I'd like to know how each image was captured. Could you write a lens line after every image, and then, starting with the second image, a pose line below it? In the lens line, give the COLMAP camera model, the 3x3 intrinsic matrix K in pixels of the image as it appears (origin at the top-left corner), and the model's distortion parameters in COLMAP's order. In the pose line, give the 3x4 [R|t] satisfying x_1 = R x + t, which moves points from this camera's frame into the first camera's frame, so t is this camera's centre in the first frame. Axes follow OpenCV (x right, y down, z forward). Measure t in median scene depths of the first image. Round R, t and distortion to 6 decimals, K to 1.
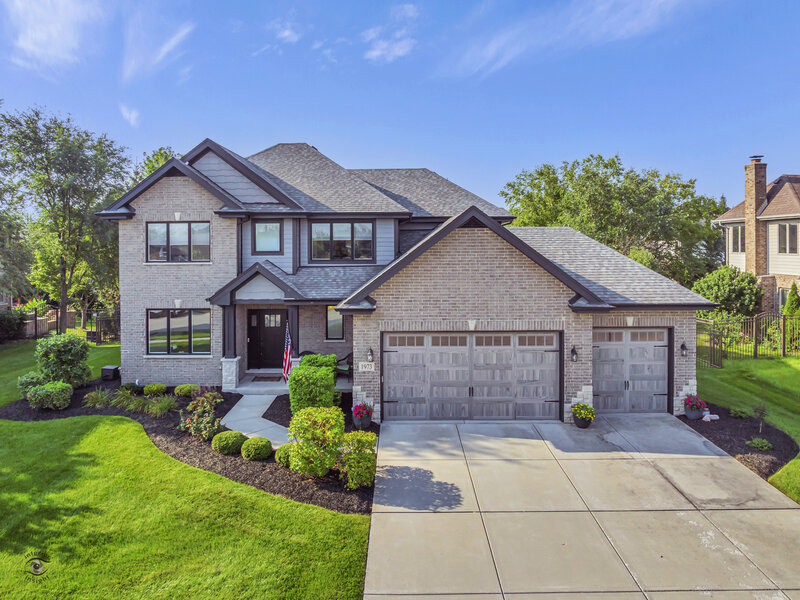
lens RADIAL K [[577.3, 0, 400.5], [0, 577.3, 245.0], [0, 0, 1]] dist [-0.032985, -0.001816]
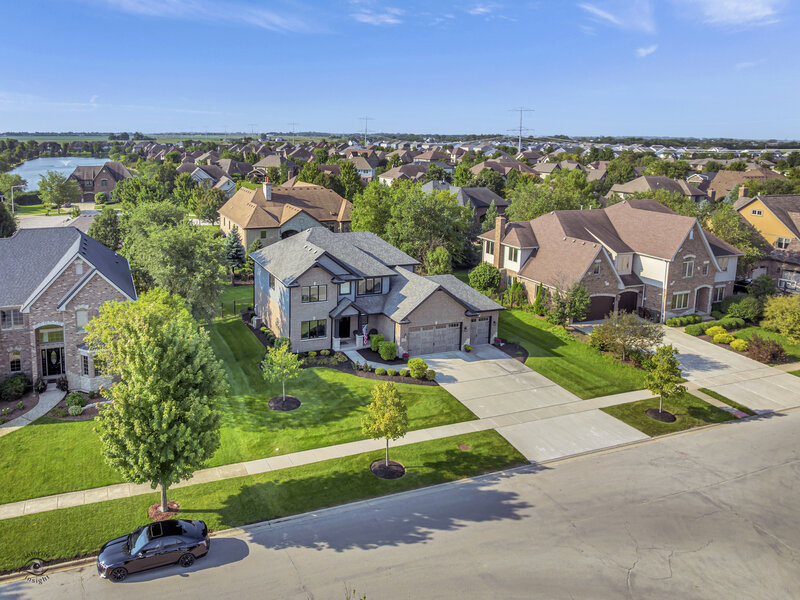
lens RADIAL K [[580.9, 0, 290.3], [0, 580.9, 228.2], [0, 0, 1]] dist [-0.031108, 0.000107]
pose [[0.949131, -0.041782, 0.312097, -1.421281], [-0.009644, 0.986835, 0.161443, -0.773098], [-0.314734, -0.156241, 0.936233, -1.398350]]
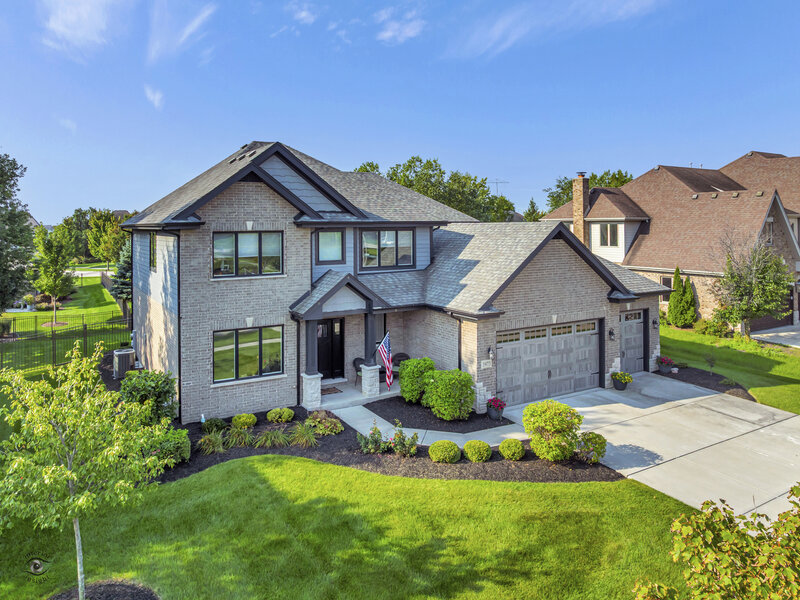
lens RADIAL K [[583.3, 0, 393.4], [0, 583.3, 221.1], [0, 0, 1]] dist [-0.026902, -0.002527]
pose [[0.859565, 0.002055, 0.511022, -0.759225], [0.001854, 0.999973, -0.007139, -0.057683], [-0.511023, 0.007084, 0.859538, 0.108765]]
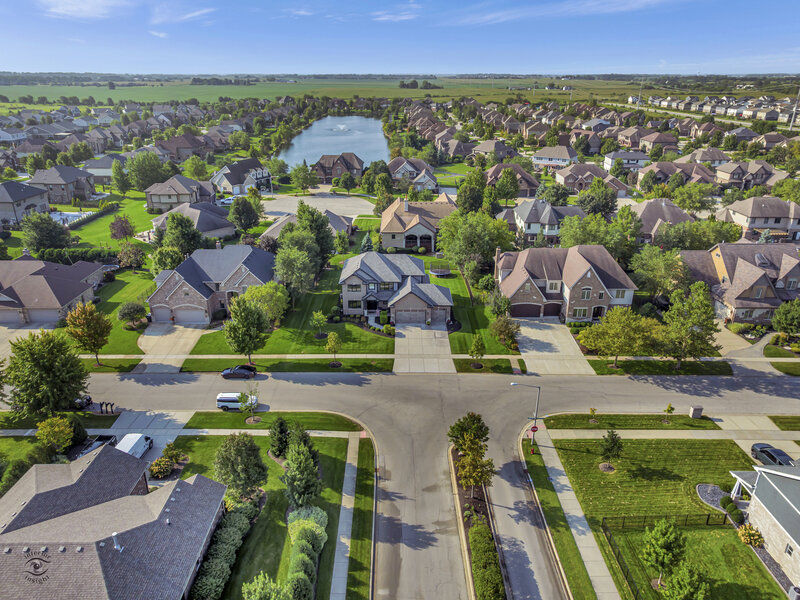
lens RADIAL K [[563.3, 0, 400.0], [0, 563.3, 300.0], [0, 0, 1]] dist [0.010867, -0.002131]
pose [[0.999975, 0.006242, 0.003179, -0.004095], [-0.006982, 0.925027, 0.379837, -2.037084], [-0.000570, -0.379850, 0.925048, -4.106782]]
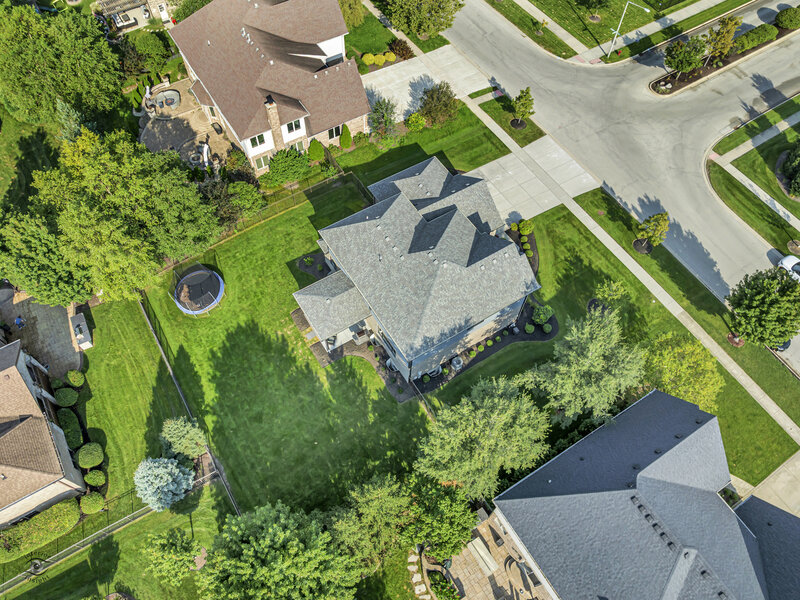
lens RADIAL K [[564.7, 0, 400.0], [0, 564.7, 300.0], [0, 0, 1]] dist [-0.032322, -0.001080]
pose [[-0.525209, -0.732842, 0.432550, -1.475459], [-0.006857, 0.511928, 0.859001, -2.396347], [-0.850946, 0.448189, -0.273894, 2.475625]]
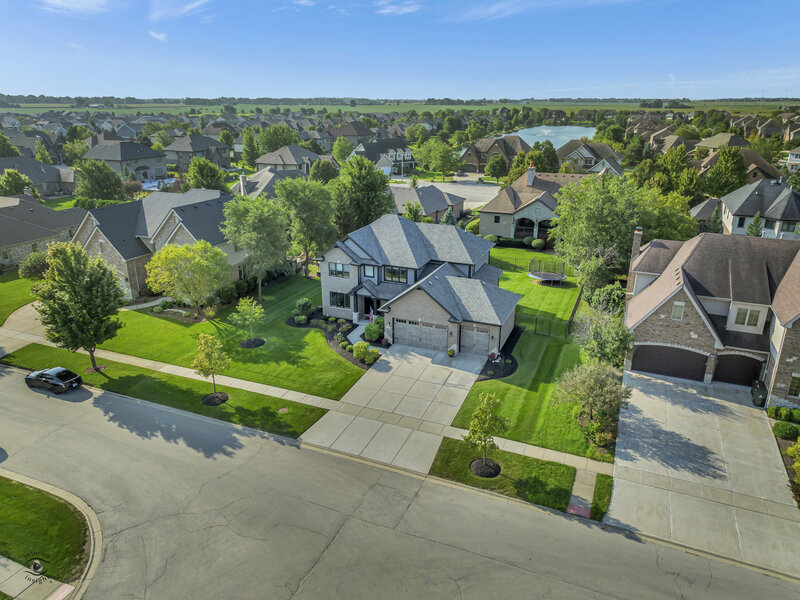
lens RADIAL K [[563.3, 0, 400.0], [0, 563.3, 300.0], [0, 0, 1]] dist [0.010867, -0.002131]
pose [[0.922347, 0.135286, -0.361903, 1.041652], [-0.004427, 0.940332, 0.340229, -0.928913], [0.386337, -0.312207, 0.867911, -1.523806]]
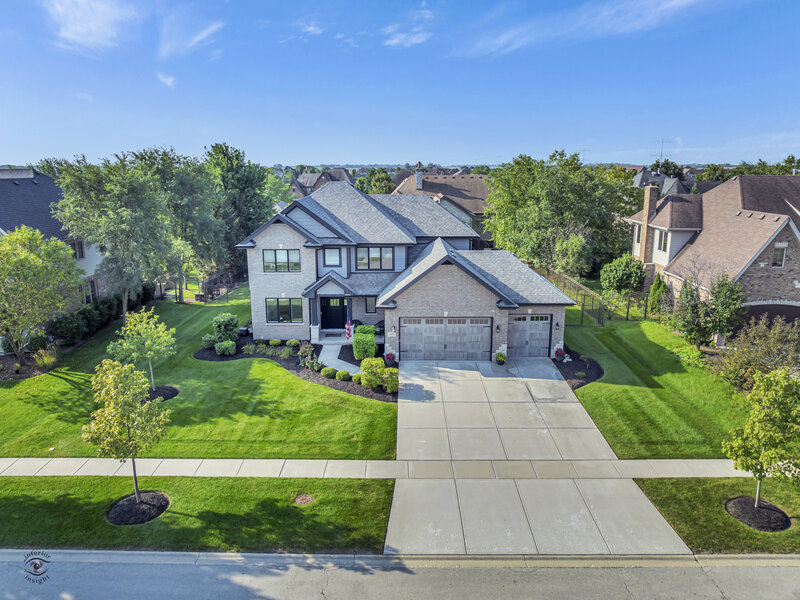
lens RADIAL K [[564.7, 0, 400.0], [0, 564.7, 300.0], [0, 0, 1]] dist [-0.032322, -0.001080]
pose [[0.999971, 0.002044, -0.007369, -0.016273], [-0.000277, 0.972653, 0.232263, -0.331792], [0.007642, -0.232254, 0.972625, -0.799107]]
